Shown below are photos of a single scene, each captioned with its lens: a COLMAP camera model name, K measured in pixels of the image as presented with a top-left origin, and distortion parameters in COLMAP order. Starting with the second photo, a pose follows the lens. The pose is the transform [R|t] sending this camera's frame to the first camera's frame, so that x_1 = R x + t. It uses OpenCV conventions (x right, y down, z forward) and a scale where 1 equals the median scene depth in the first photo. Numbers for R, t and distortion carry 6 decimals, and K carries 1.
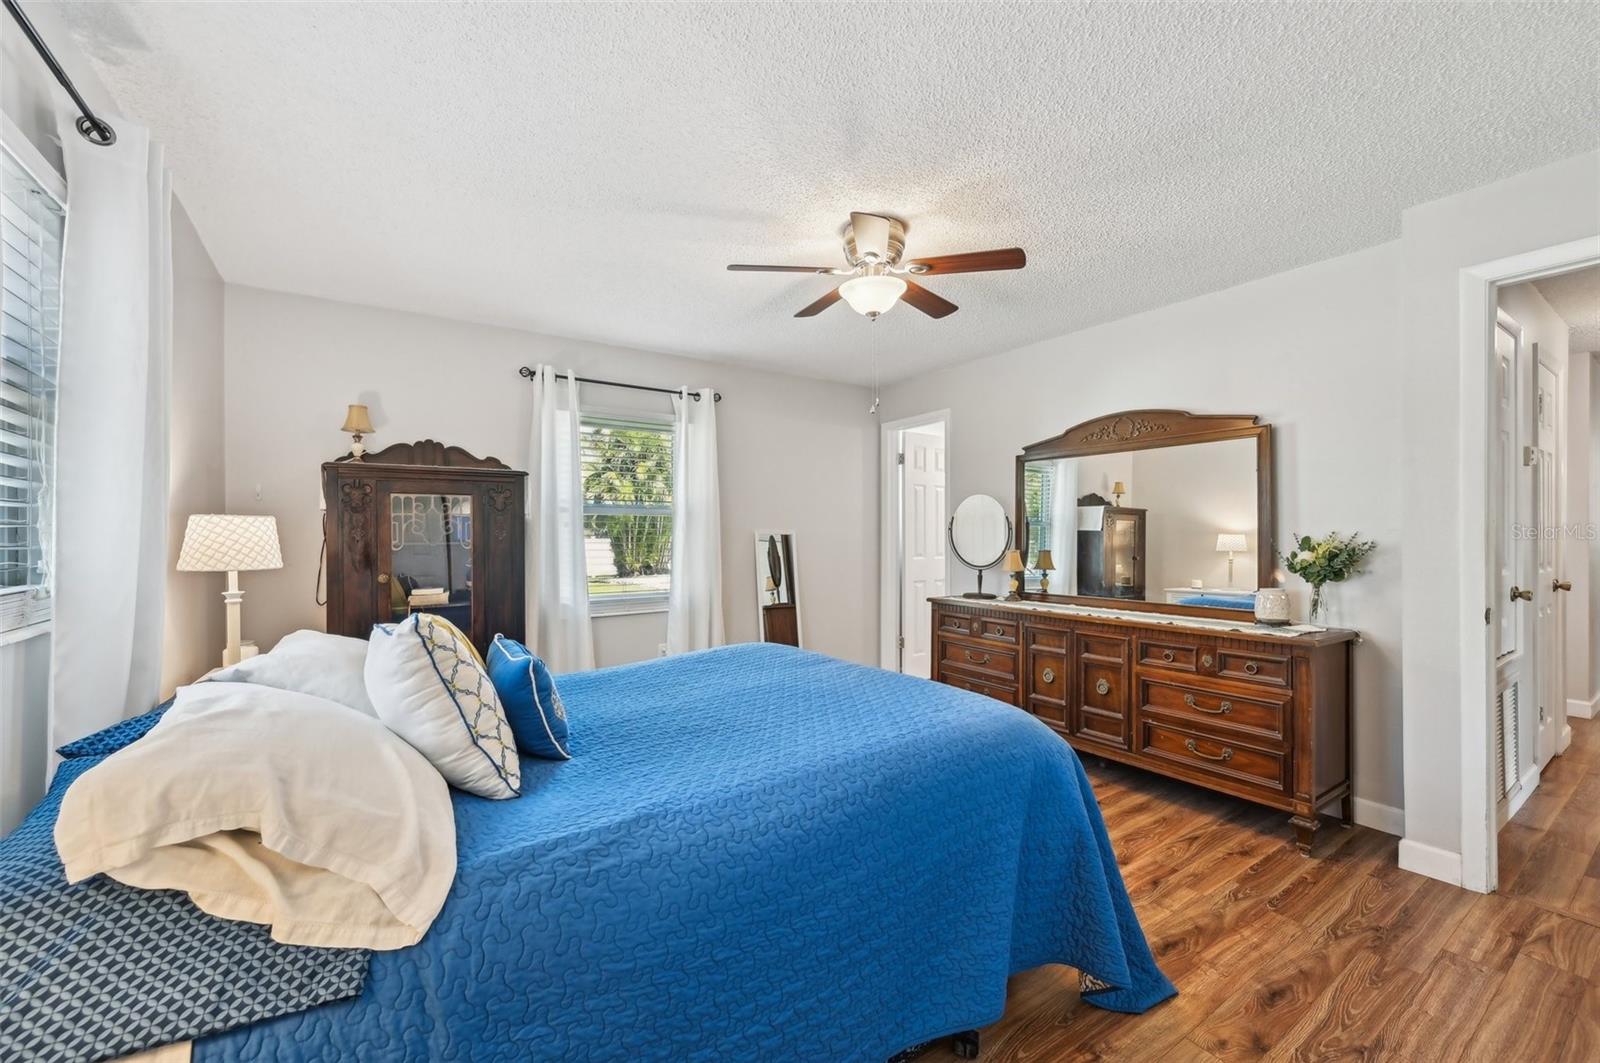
lens RADIAL K [[629.0, 0, 798.5], [0, 629.0, 535.1], [0, 0, 1]] dist [0.000227, -0.000008]
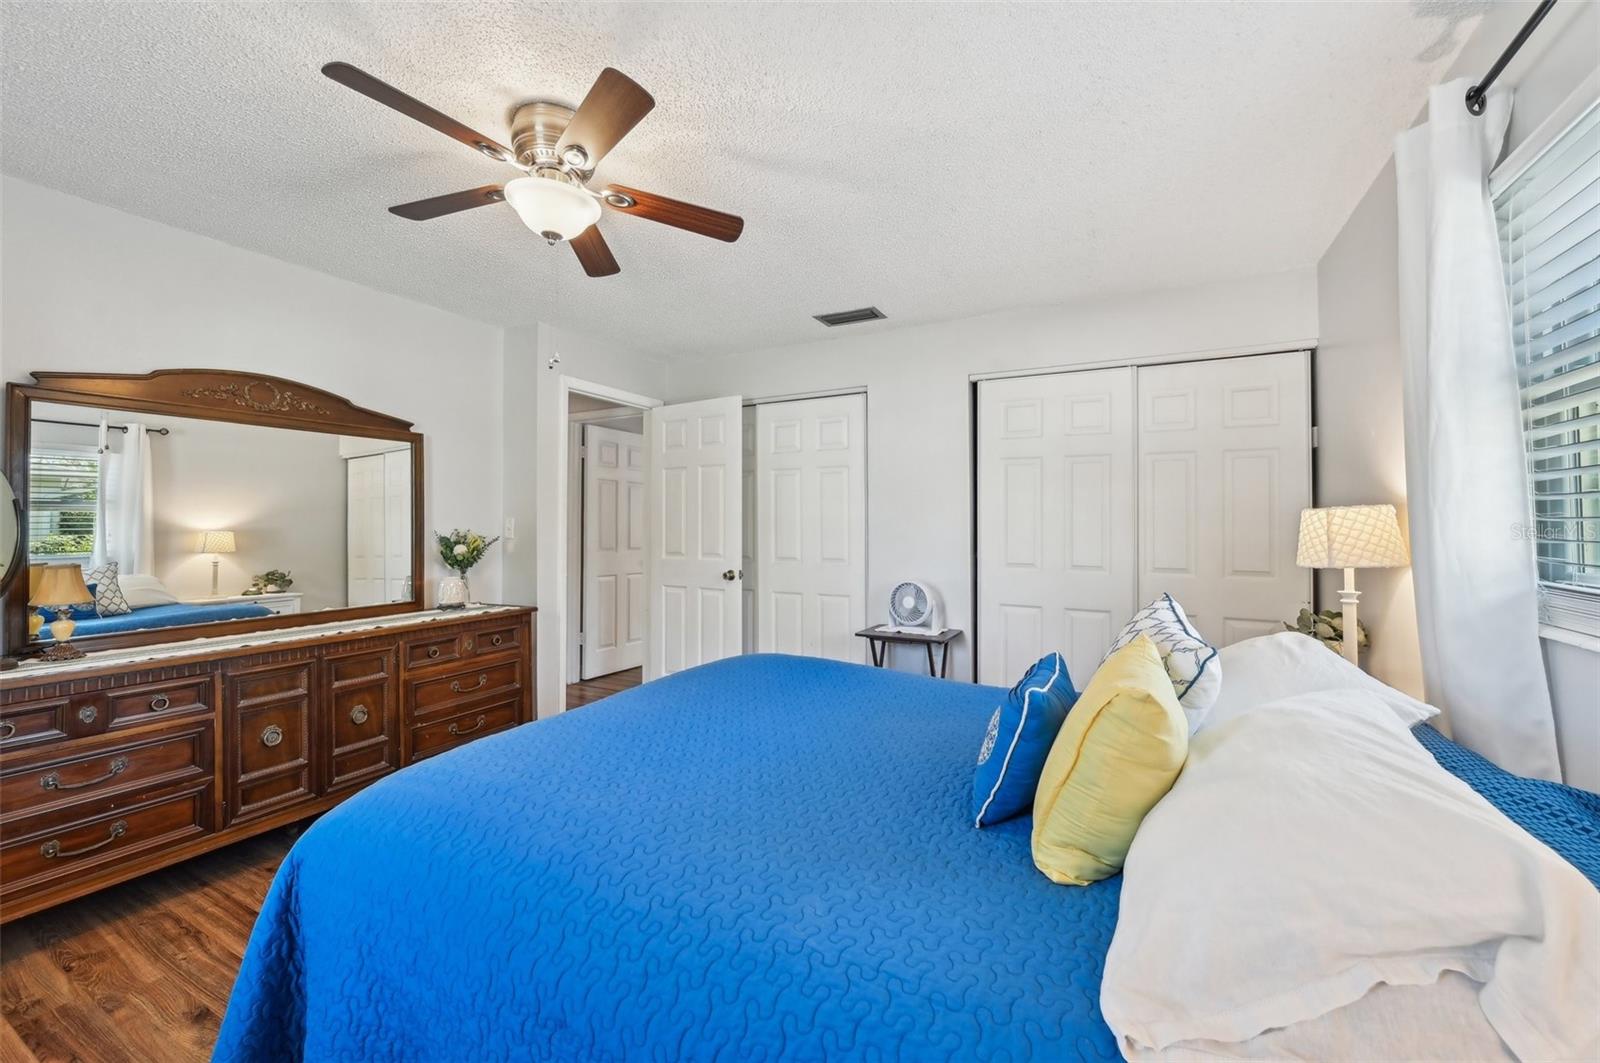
lens RADIAL K [[645.3, 0, 792.4], [0, 645.3, 520.4], [0, 0, 1]] dist [0.022560, -0.000050]
pose [[-0.461097, 0.014011, 0.887239, -0.563442], [0.009069, 0.999898, -0.011077, -0.001839], [-0.887304, 0.002939, -0.461177, 0.900350]]
